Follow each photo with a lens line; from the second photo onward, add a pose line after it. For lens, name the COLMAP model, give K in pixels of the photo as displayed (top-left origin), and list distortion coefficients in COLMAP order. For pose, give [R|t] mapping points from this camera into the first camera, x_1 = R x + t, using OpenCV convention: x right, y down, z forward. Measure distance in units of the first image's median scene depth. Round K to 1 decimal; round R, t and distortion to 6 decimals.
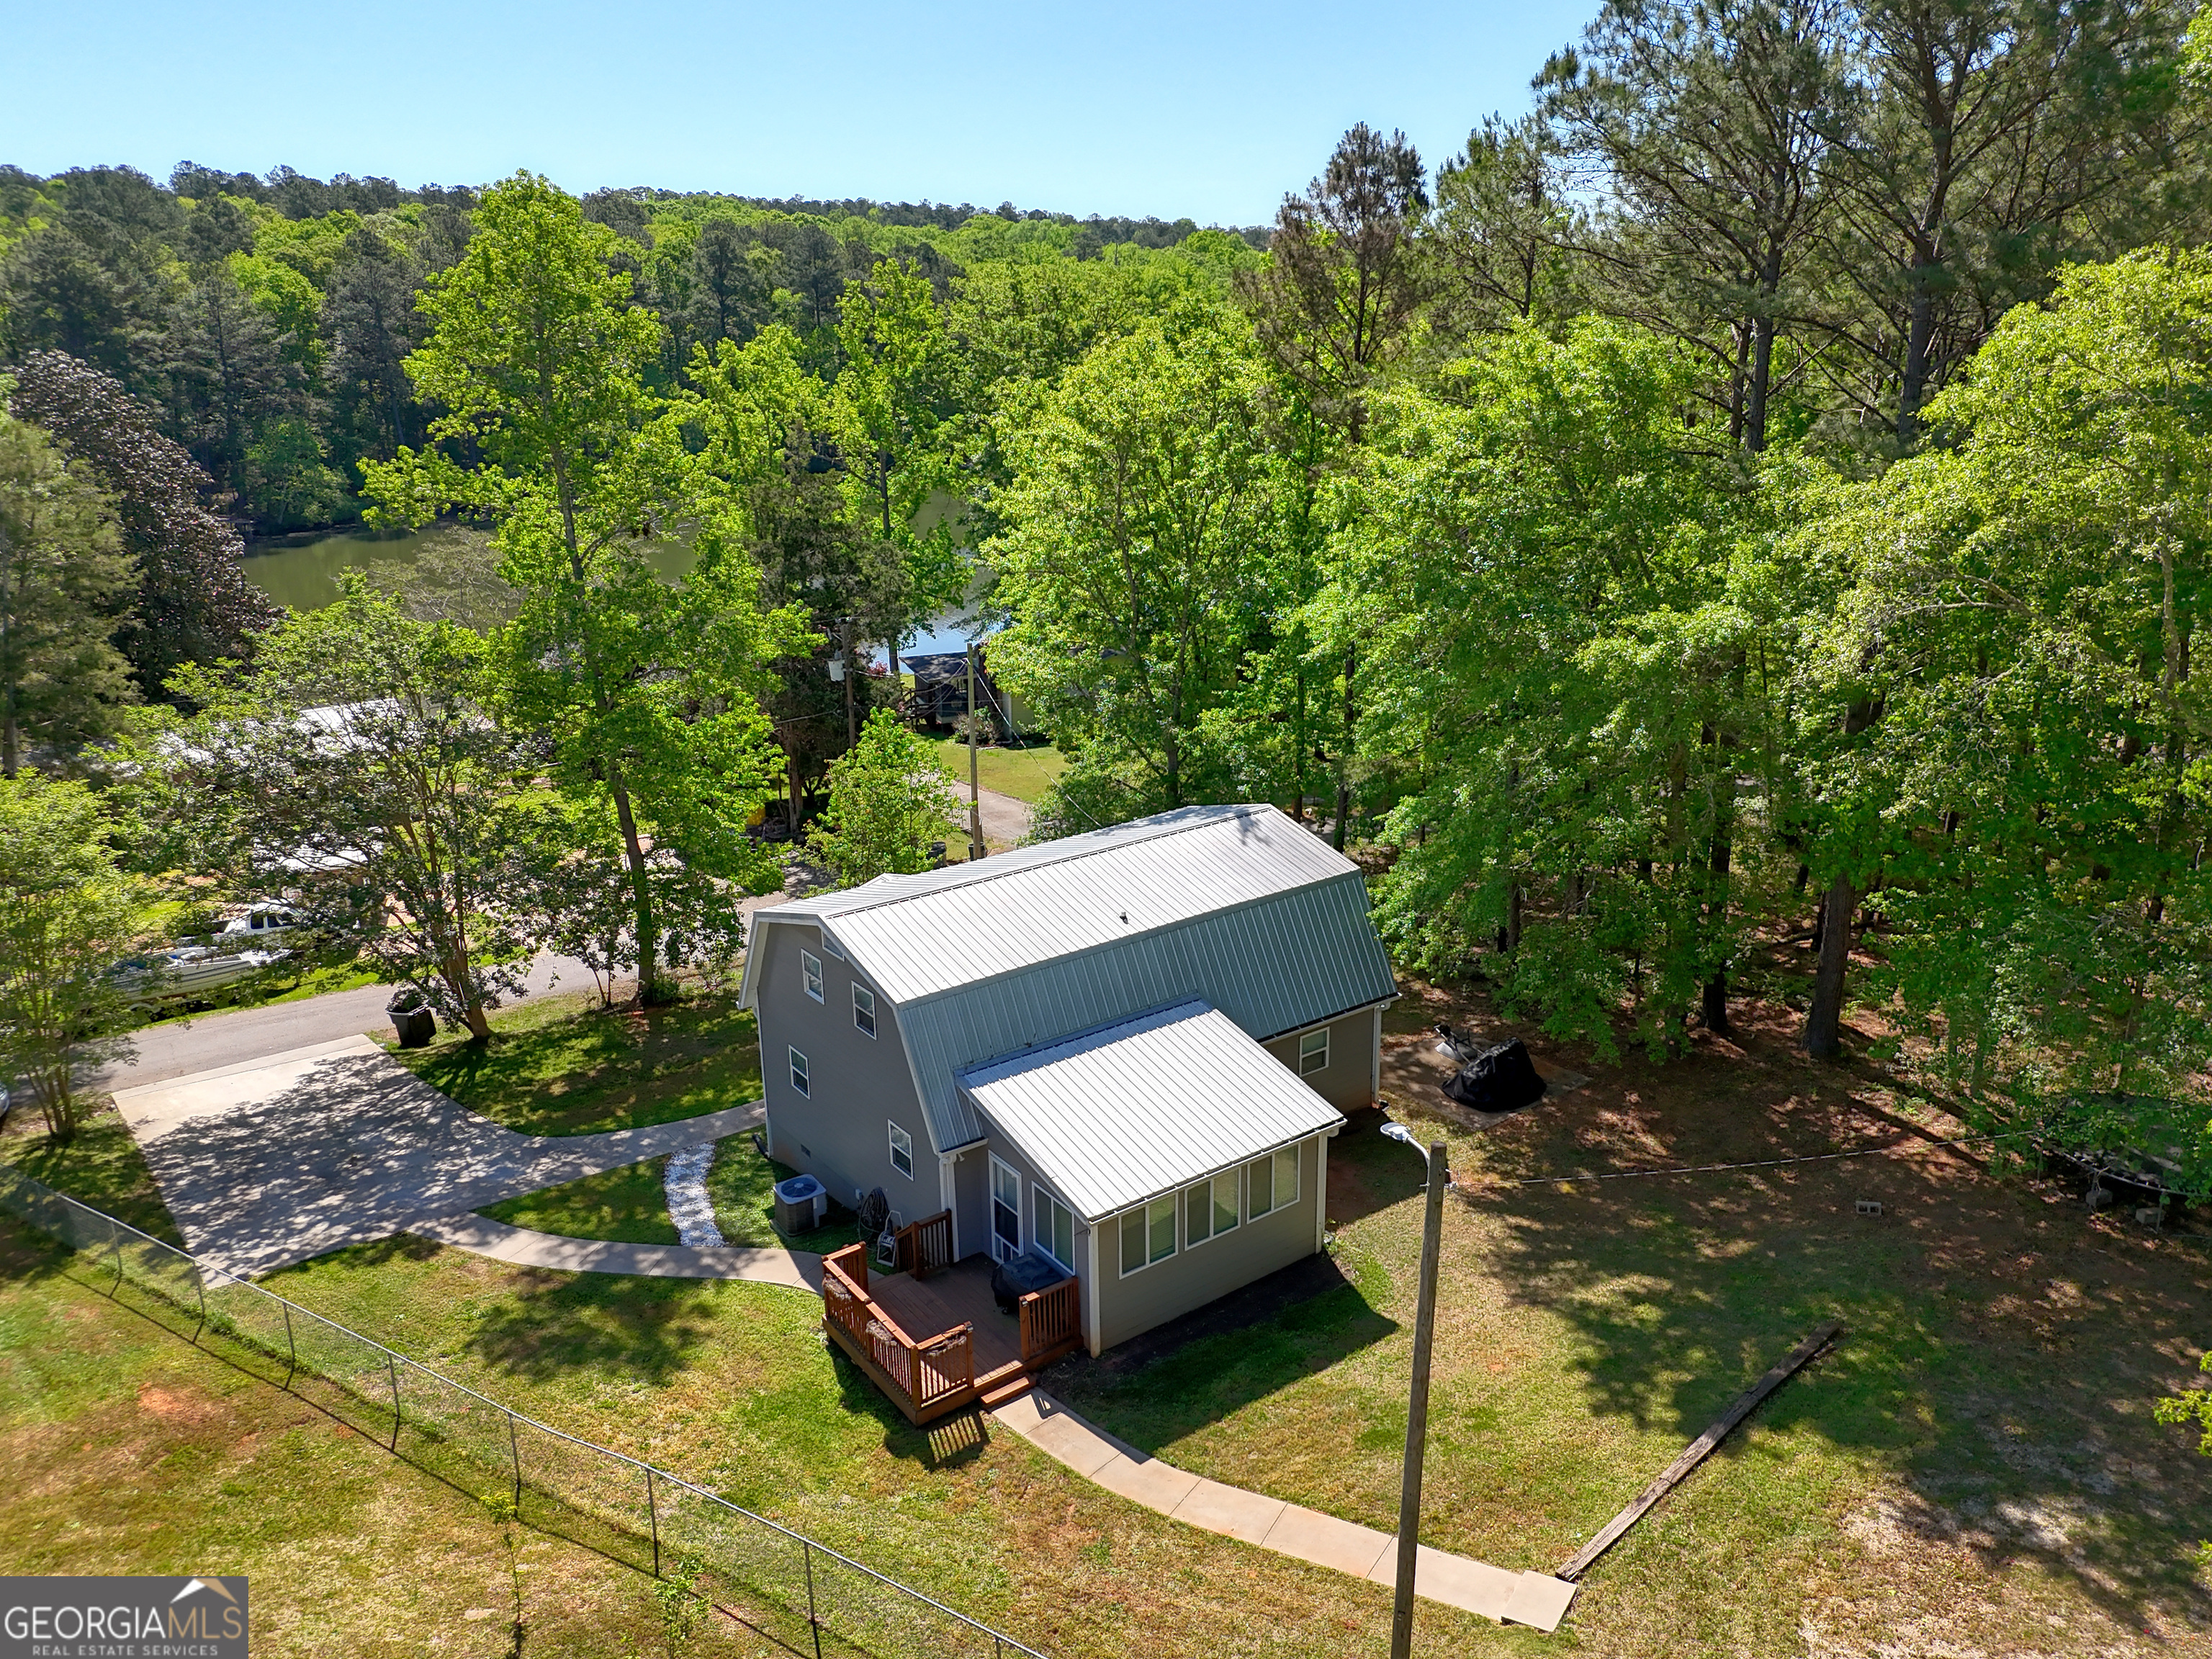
lens RADIAL K [[1652.6, 0, 1141.5], [0, 1652.6, 836.6], [0, 0, 1]] dist [0.116475, -0.153869]
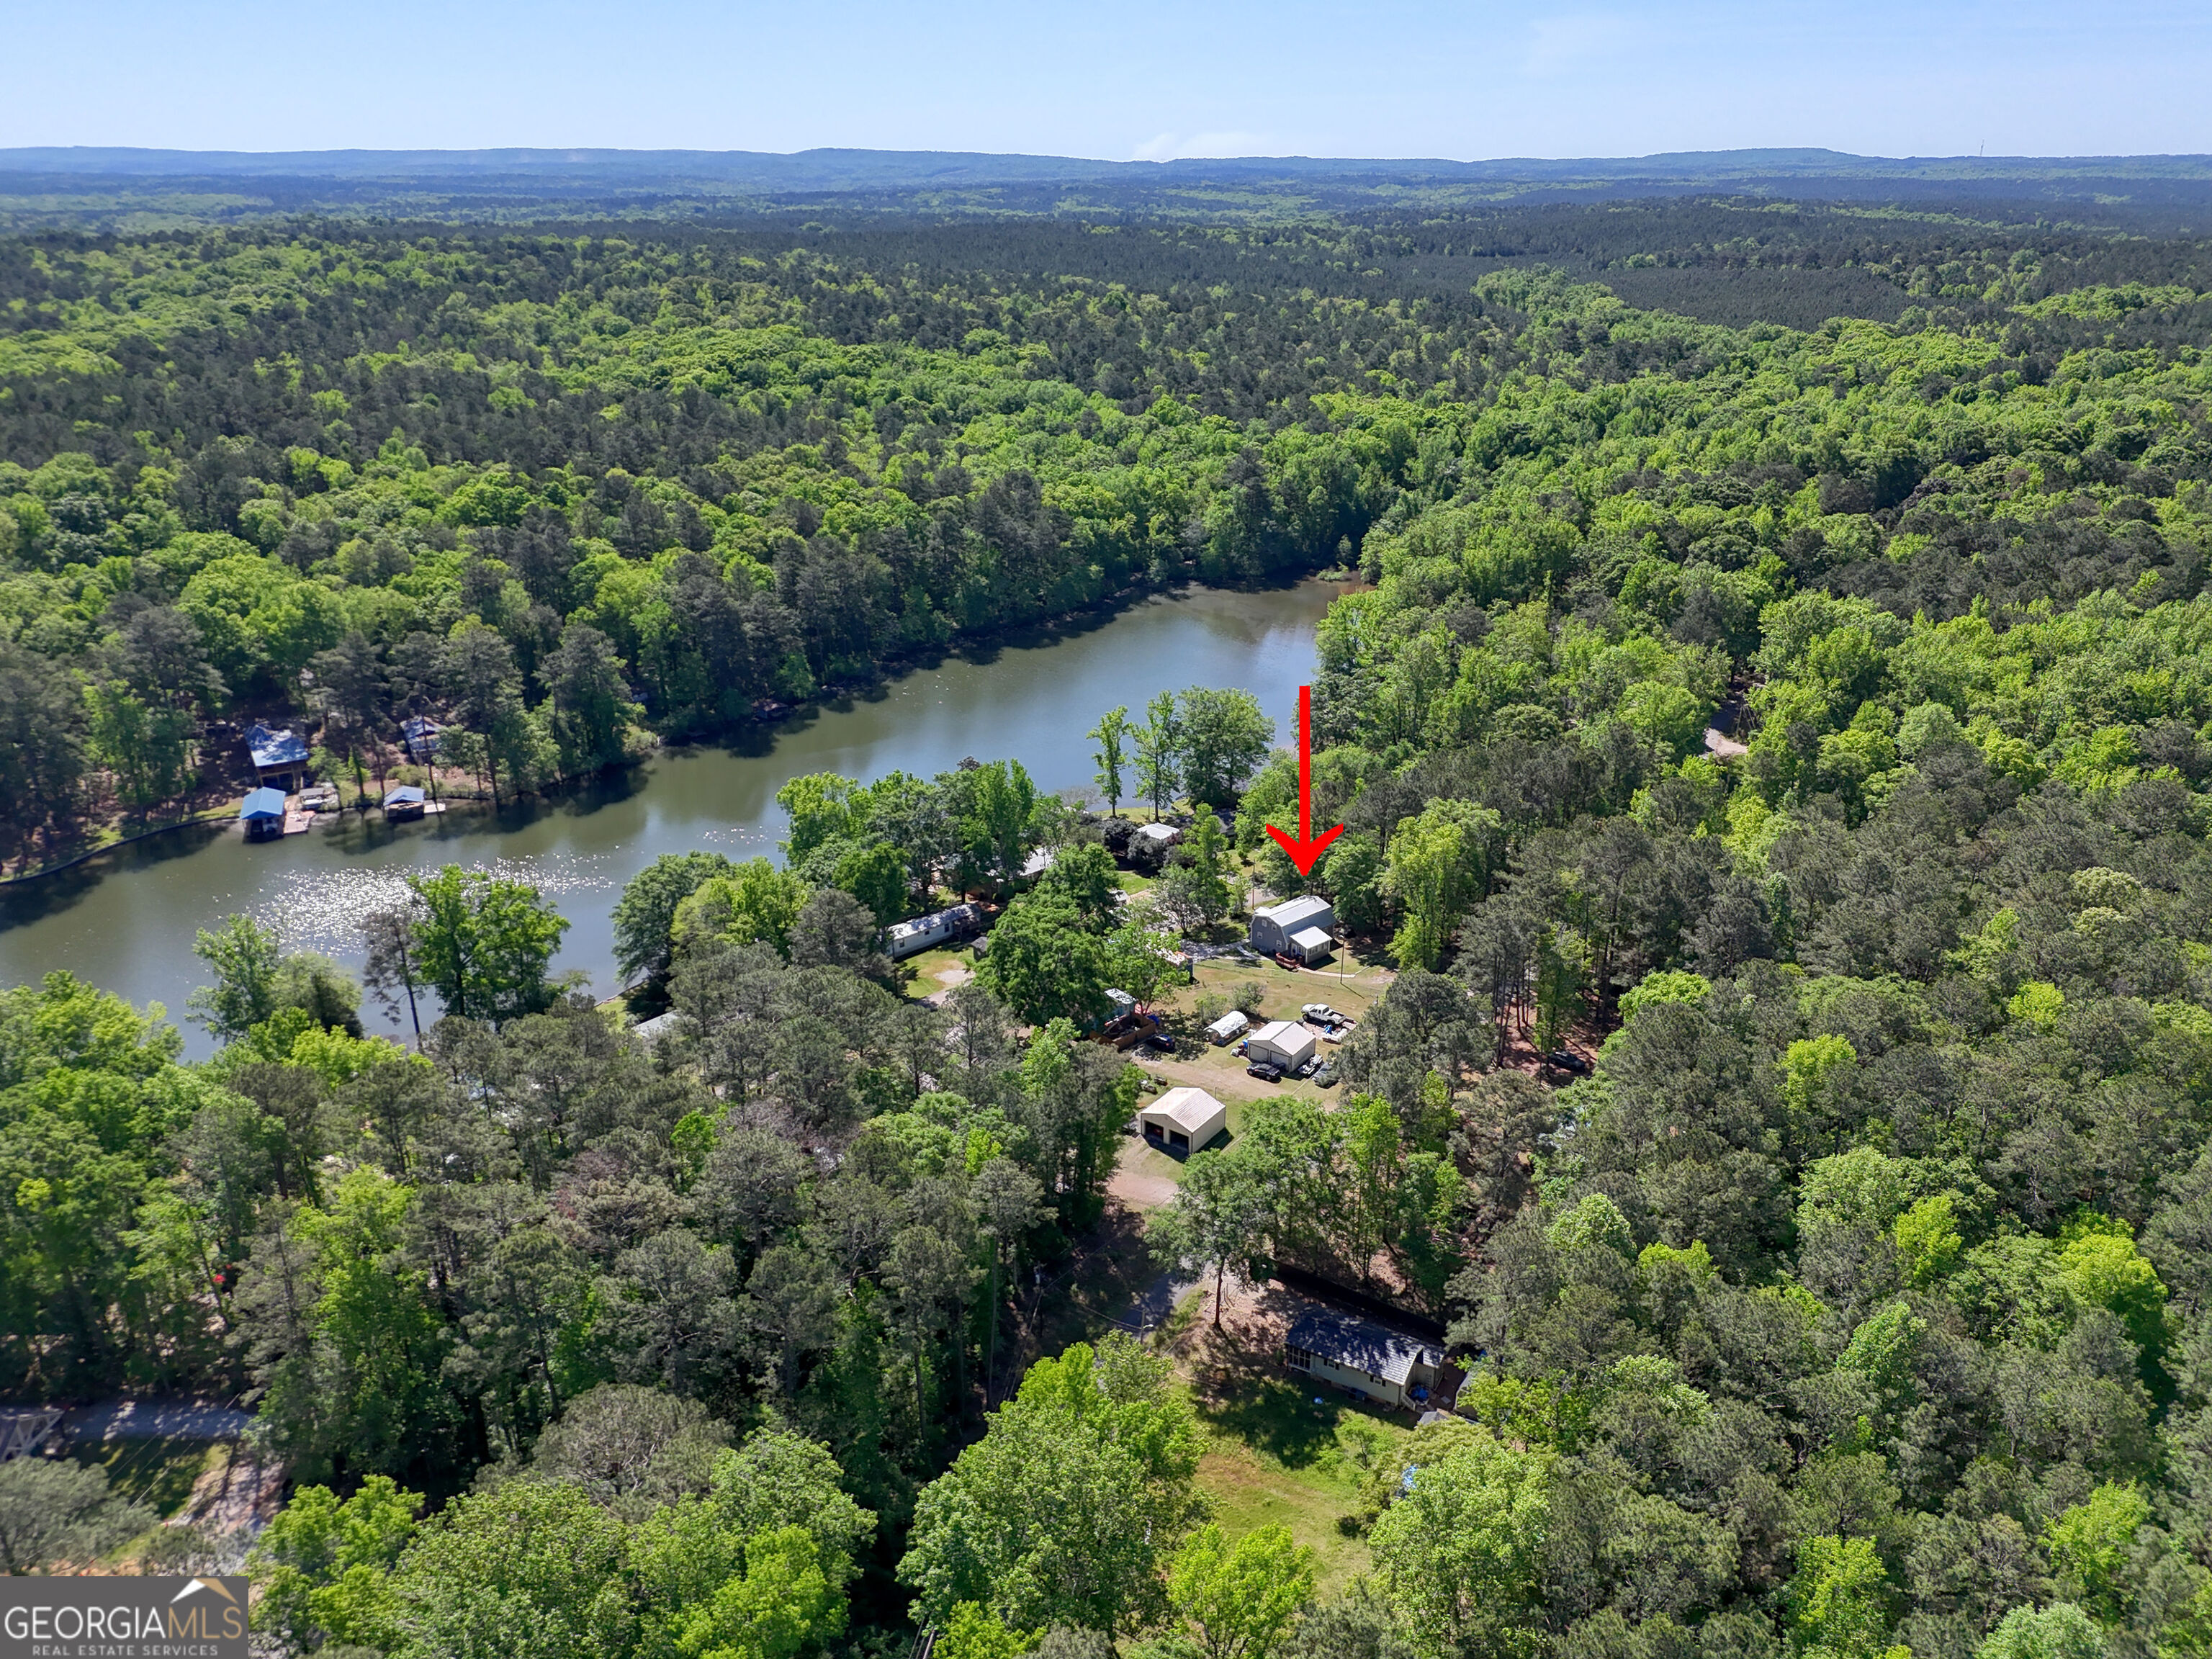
lens RADIAL K [[1652.6, 0, 1141.5], [0, 1652.6, 836.6], [0, 0, 1]] dist [0.116475, -0.153869]
pose [[0.996681, -0.027200, 0.076728, -1.528320], [0.021772, 0.997259, 0.070711, -0.998344], [-0.078441, -0.068806, 0.994541, -7.527349]]
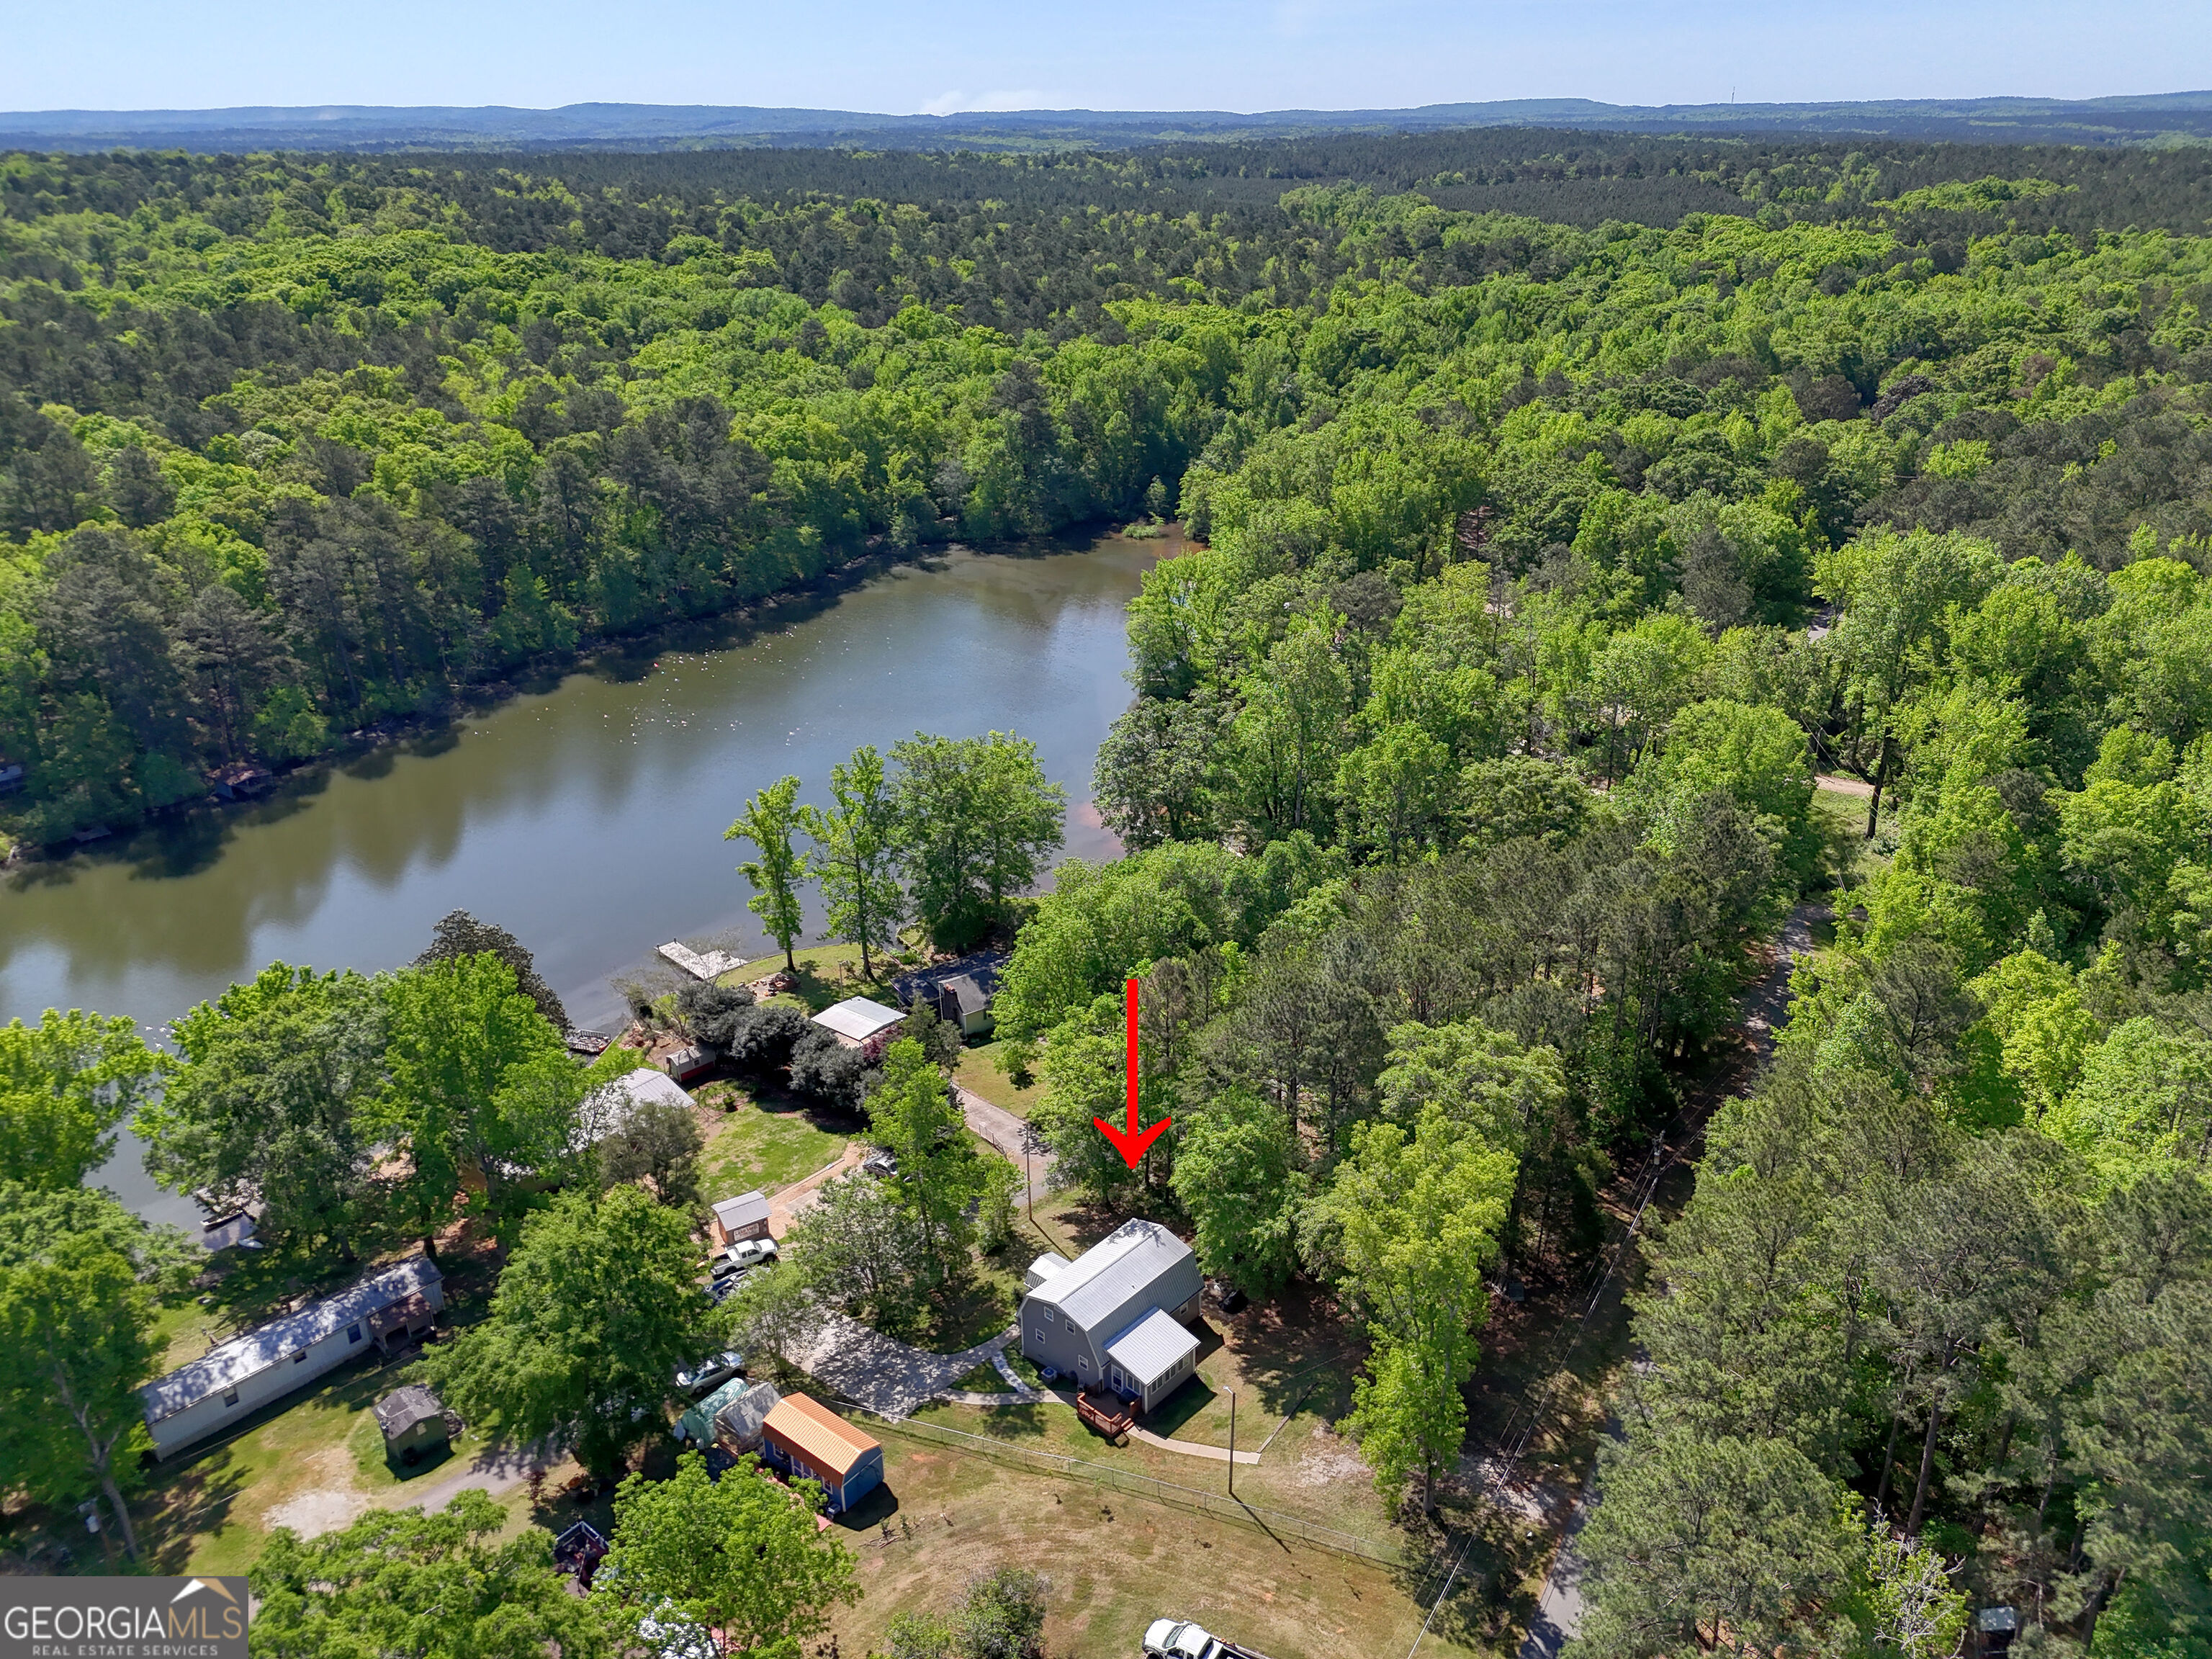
lens RADIAL K [[1652.6, 0, 1141.5], [0, 1652.6, 836.6], [0, 0, 1]] dist [0.116475, -0.153869]
pose [[0.979730, -0.084226, 0.181754, -0.625023], [0.066765, 0.992730, 0.100149, -1.409720], [-0.188868, -0.085984, 0.978231, -2.703081]]
